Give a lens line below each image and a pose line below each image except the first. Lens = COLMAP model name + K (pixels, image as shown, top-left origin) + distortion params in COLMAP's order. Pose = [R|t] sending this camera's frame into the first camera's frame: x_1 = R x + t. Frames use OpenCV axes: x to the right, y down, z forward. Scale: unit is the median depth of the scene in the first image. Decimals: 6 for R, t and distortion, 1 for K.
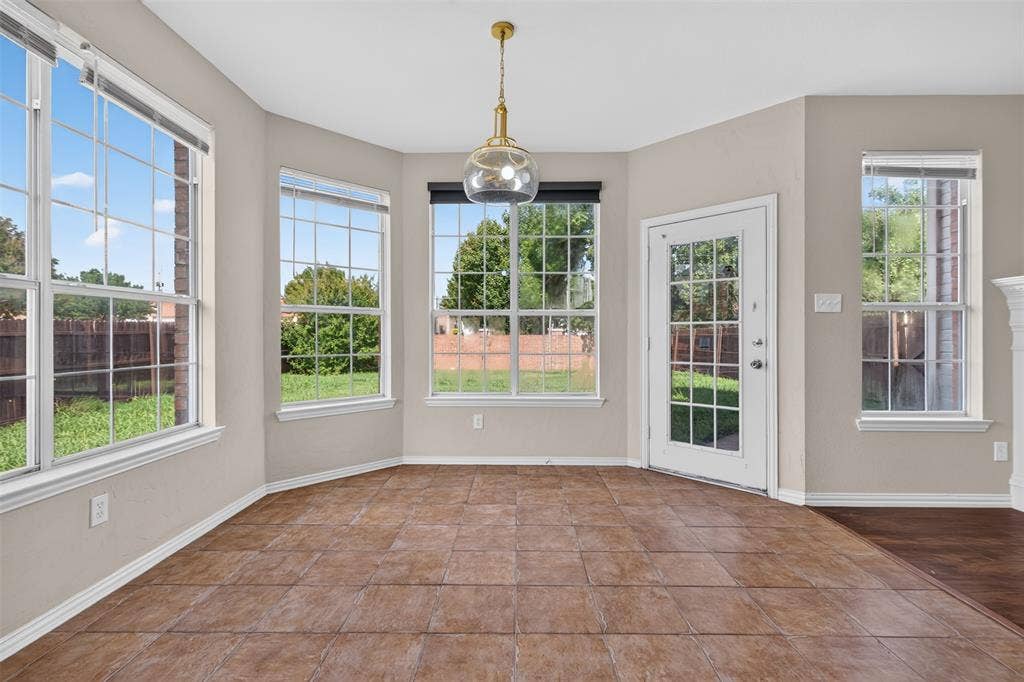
lens RADIAL K [[466.9, 0, 510.5], [0, 466.9, 344.6], [0, 0, 1]] dist [0.000470, 0.000299]
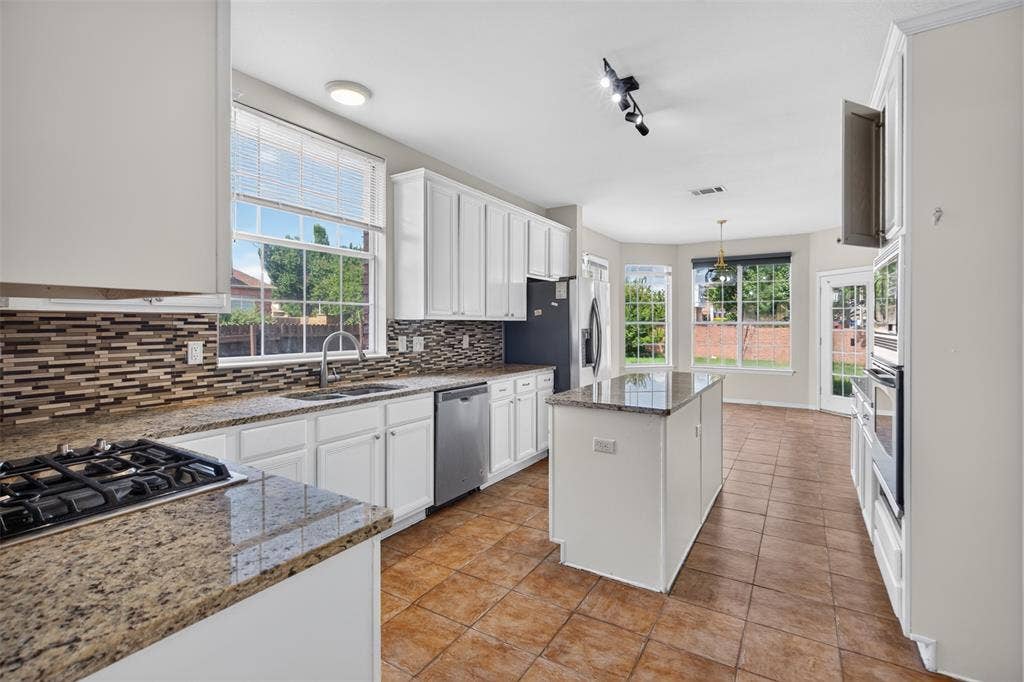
lens RADIAL K [[466.9, 0, 510.7], [0, 466.9, 333.8], [0, 0, 1]] dist [0.000470, 0.000299]
pose [[0.854795, 0.007051, -0.518918, 0.203741], [-0.002022, 0.999945, 0.010258, -0.044663], [0.518962, -0.007719, 0.854763, -1.126207]]
